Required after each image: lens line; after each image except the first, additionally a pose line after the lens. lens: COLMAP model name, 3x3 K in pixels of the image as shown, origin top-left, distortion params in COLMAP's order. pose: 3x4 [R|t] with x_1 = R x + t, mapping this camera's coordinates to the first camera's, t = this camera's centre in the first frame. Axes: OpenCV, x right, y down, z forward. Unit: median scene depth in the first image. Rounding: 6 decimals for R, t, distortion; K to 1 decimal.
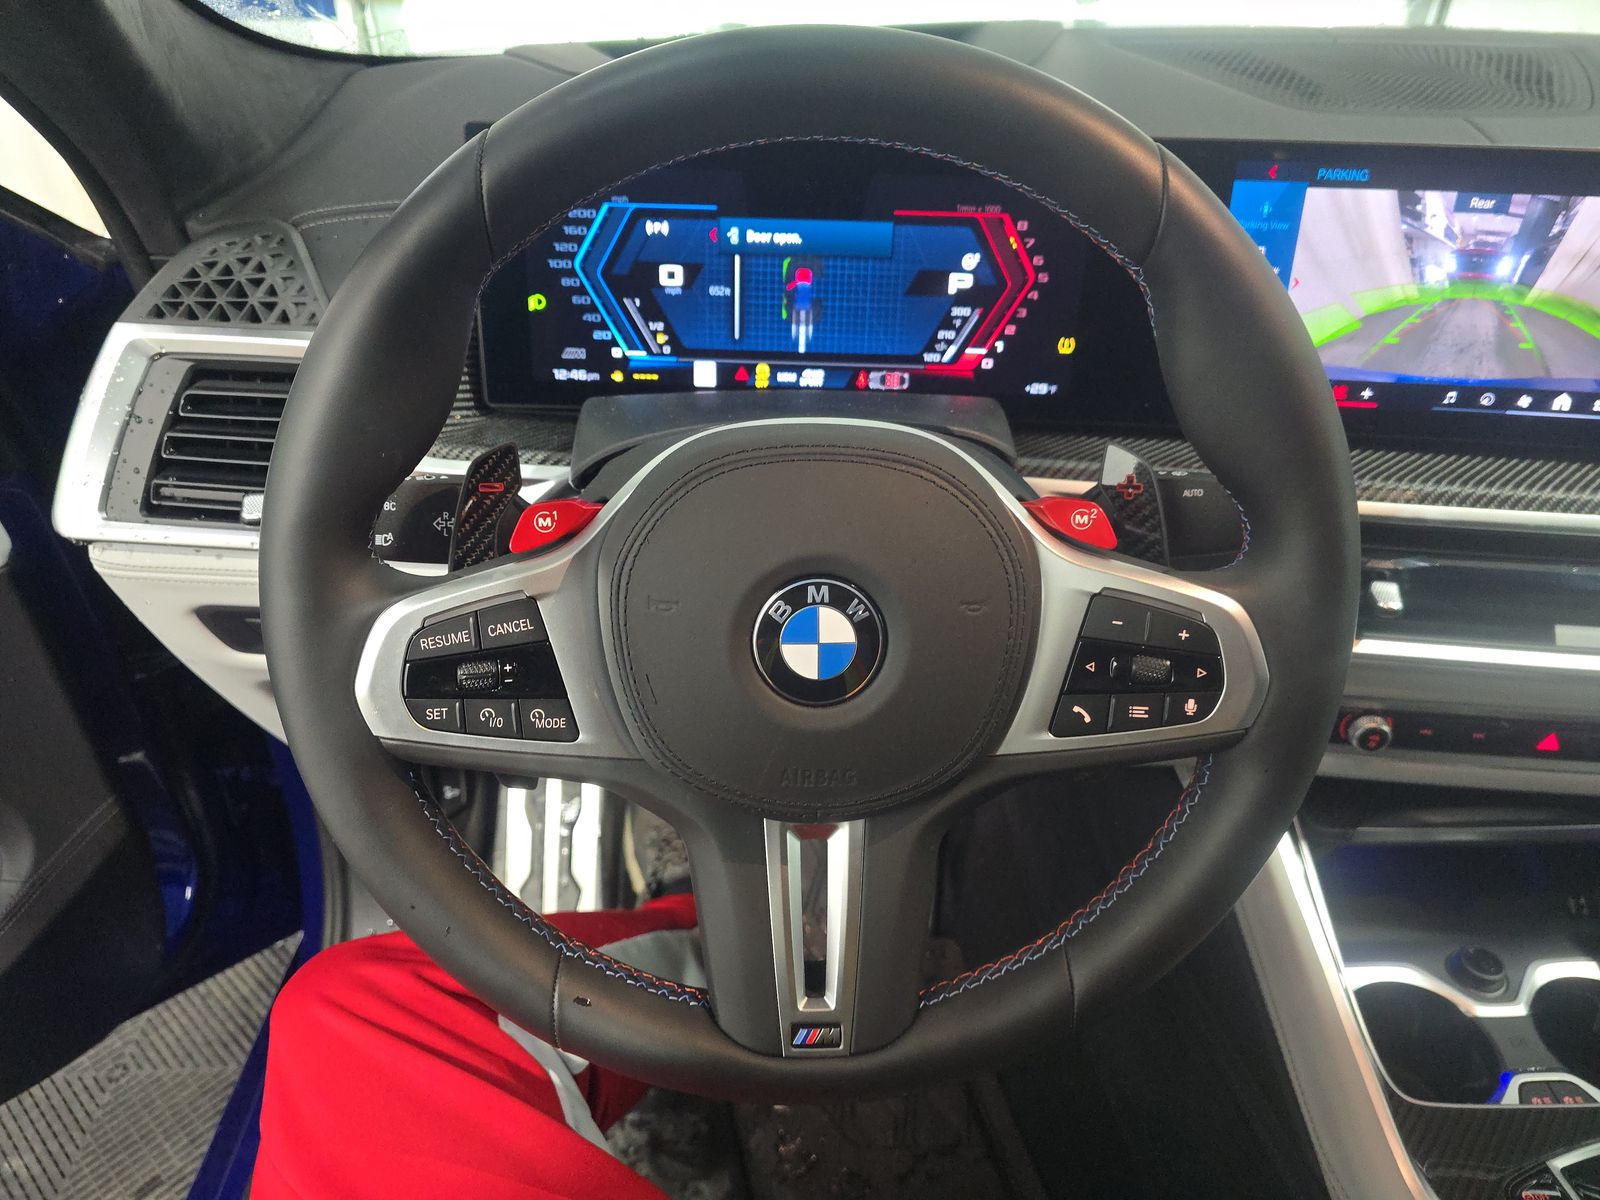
lens RADIAL K [[1081.2, 0, 800.0], [0, 1081.2, 600.0], [0, 0, 1]] dist [0.040470, -0.050235]
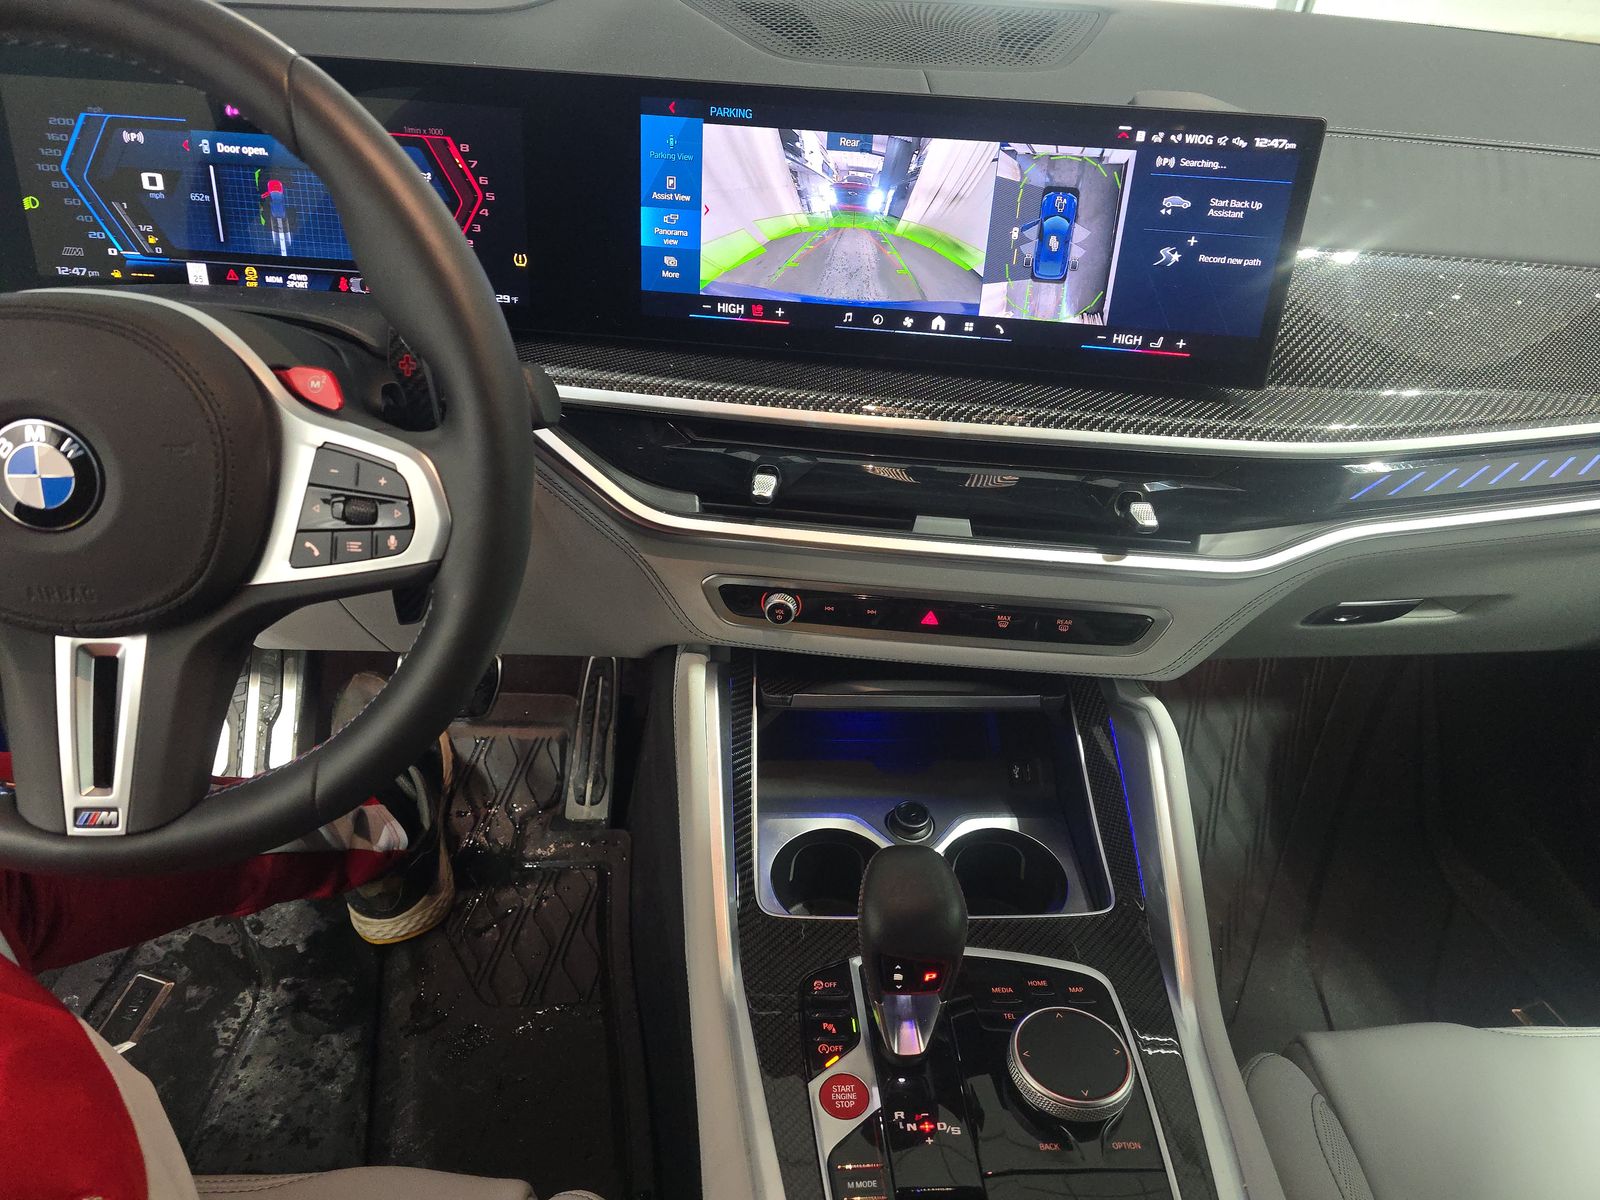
lens RADIAL K [[1065.3, 0, 800.0], [0, 1065.3, 600.0], [0, 0, 1]] dist [0.051430, -0.048563]
pose [[0.999078, 0.019263, 0.038367, 0.511491], [-0.020634, 0.999151, 0.035659, 0.073846], [-0.037647, -0.036418, 0.998627, -0.136443]]
